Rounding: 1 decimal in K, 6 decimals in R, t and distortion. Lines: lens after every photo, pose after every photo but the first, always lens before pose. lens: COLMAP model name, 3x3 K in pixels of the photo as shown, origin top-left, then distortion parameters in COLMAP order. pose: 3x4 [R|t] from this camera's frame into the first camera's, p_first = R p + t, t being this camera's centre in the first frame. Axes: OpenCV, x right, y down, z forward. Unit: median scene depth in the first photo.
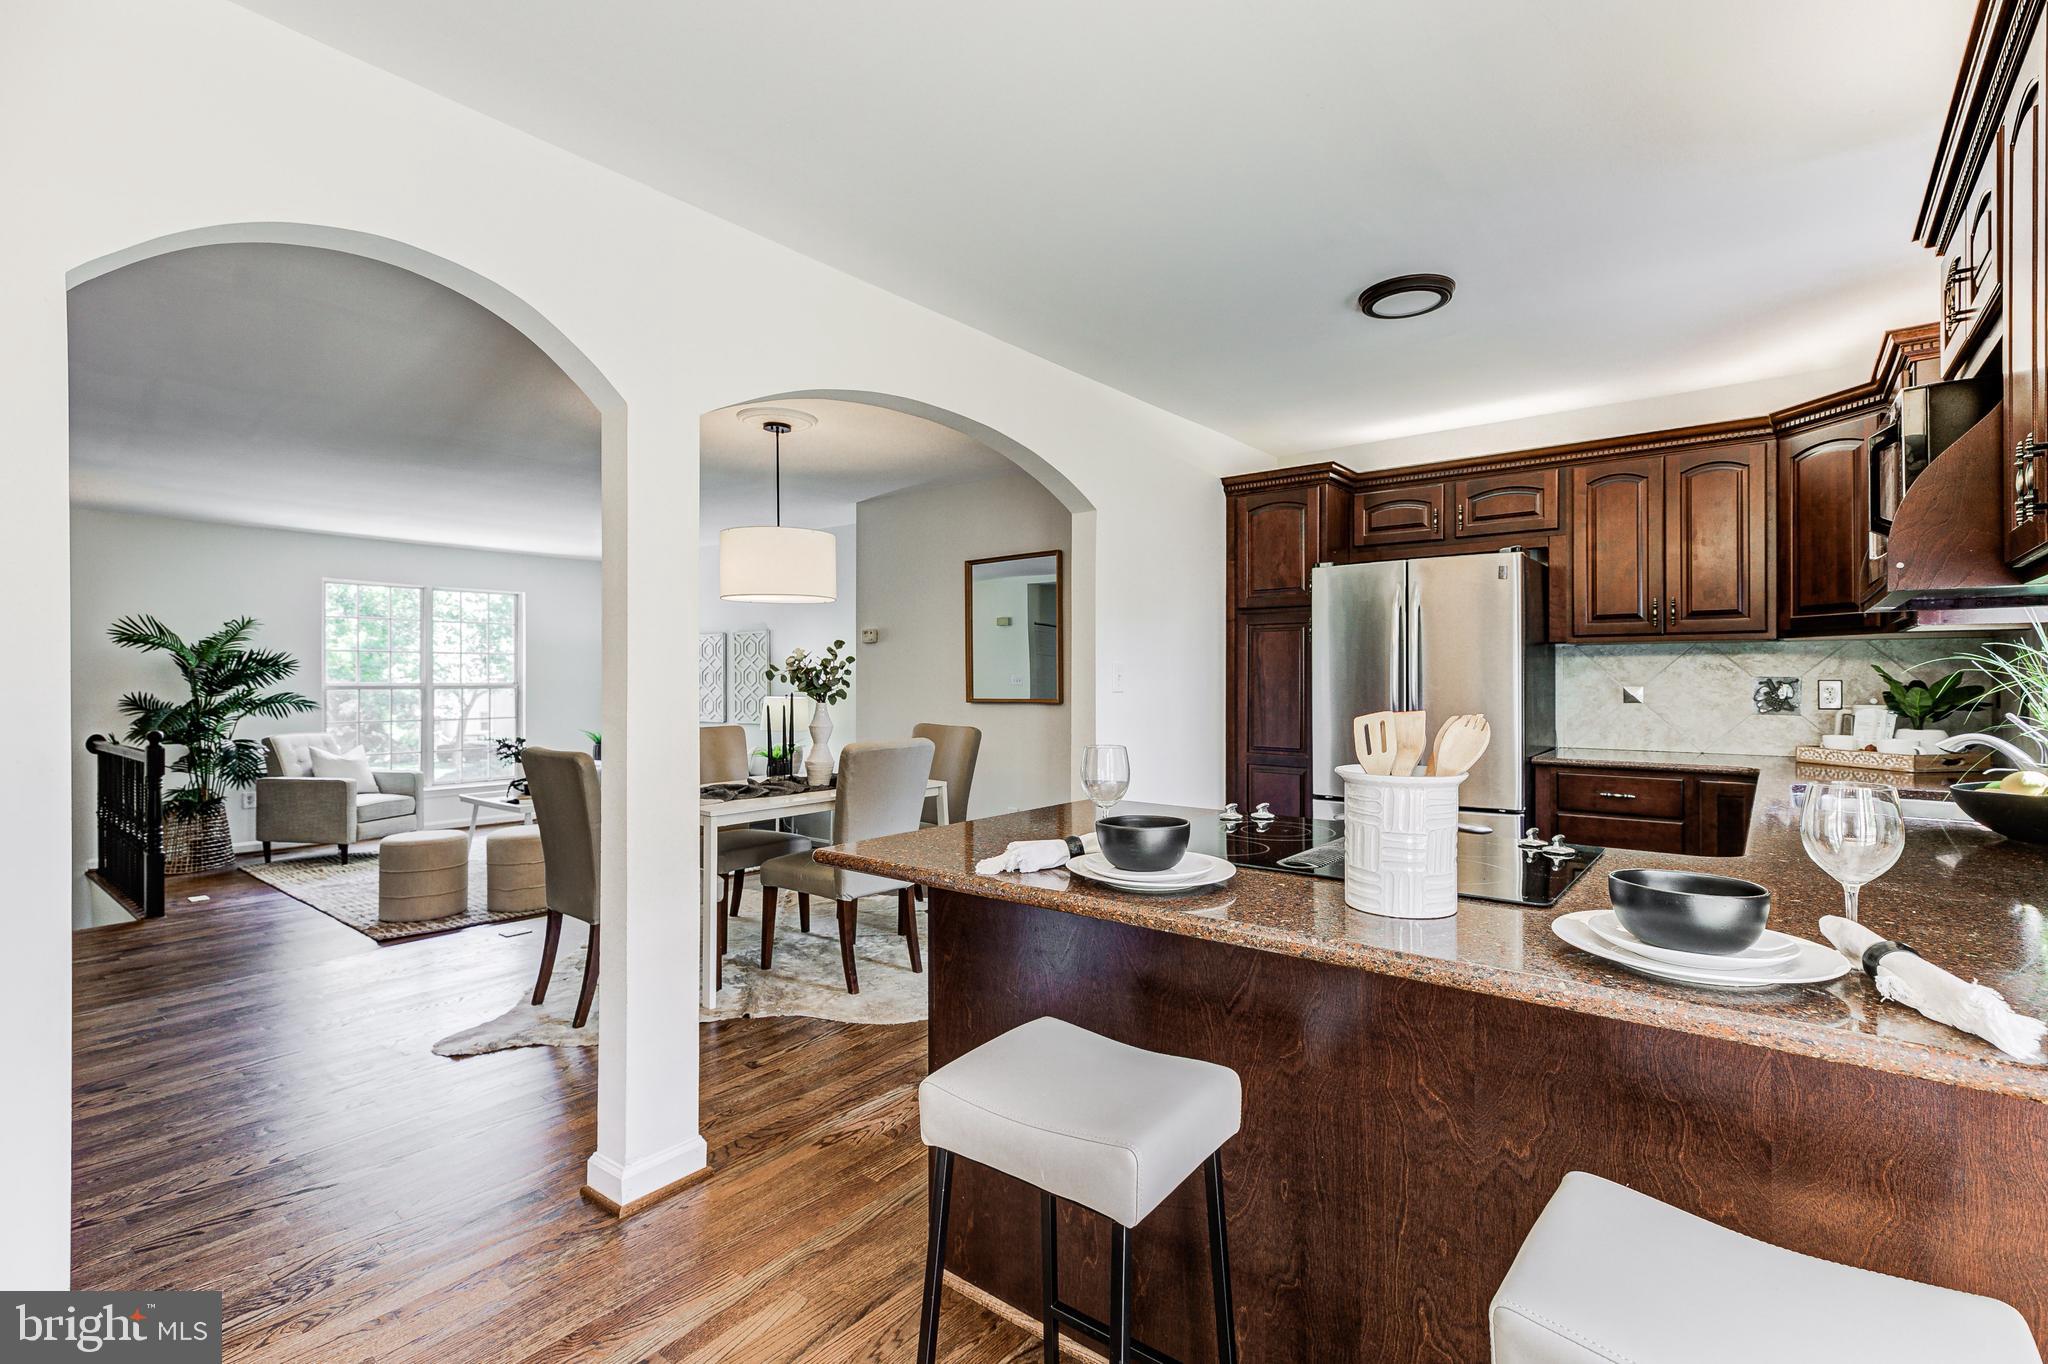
lens RADIAL K [[926.5, 0, 1028.3], [0, 926.5, 674.5], [0, 0, 1]] dist [0.006240, 0.000111]
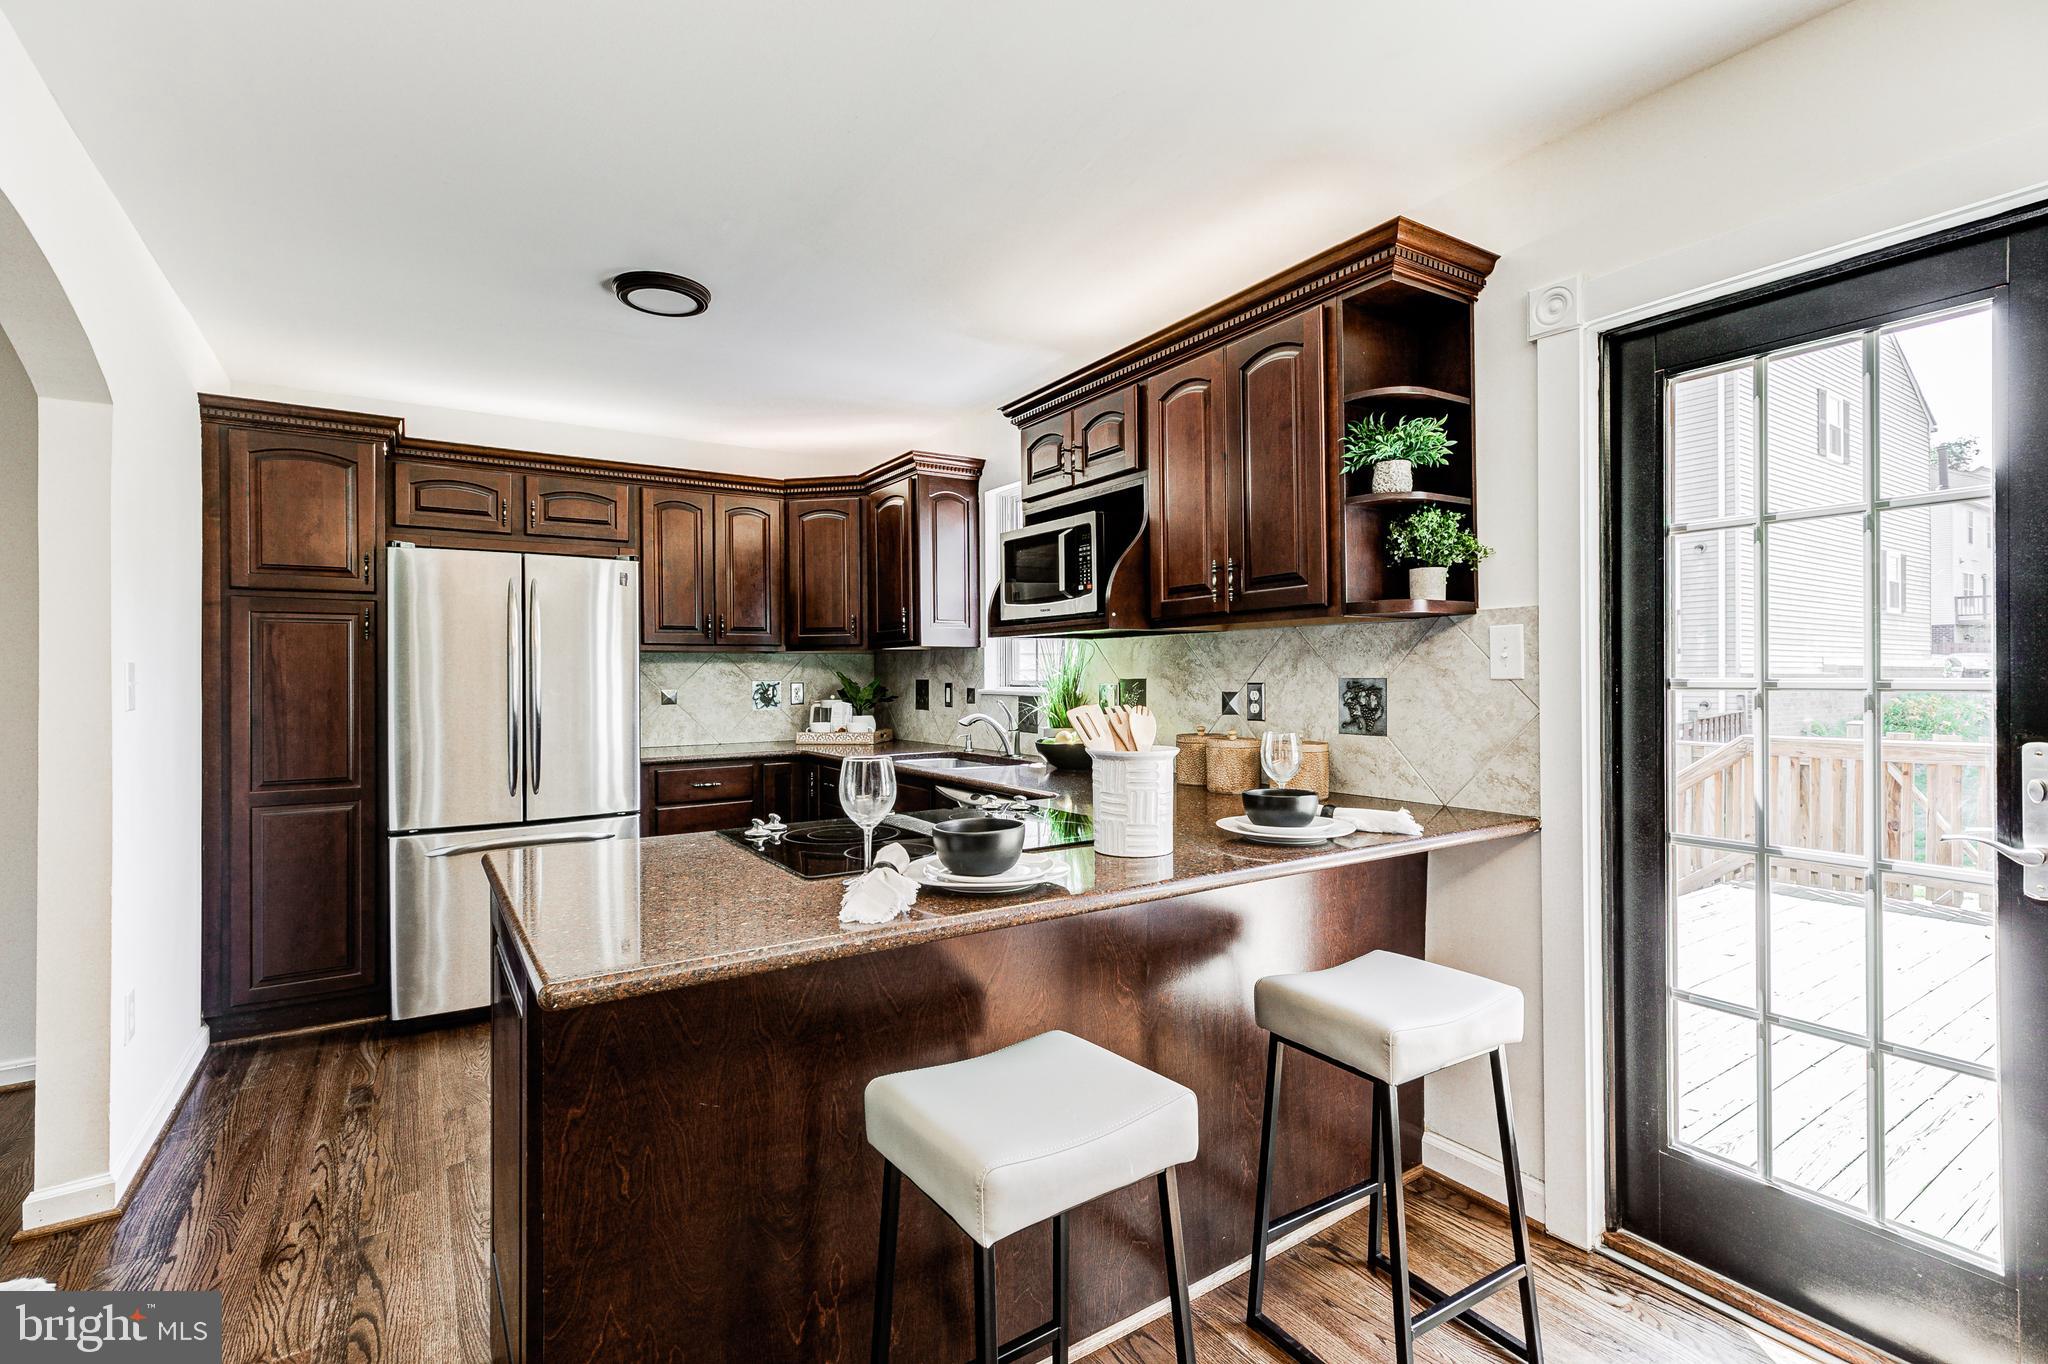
lens RADIAL K [[926.5, 0, 1035.3], [0, 926.5, 676.6], [0, 0, 1]] dist [0.006240, 0.000111]
pose [[0.304141, 0.000148, 0.952627, -0.173111], [0.005549, 0.999983, -0.001927, 0.000805], [-0.952611, 0.005873, 0.304135, 0.139257]]
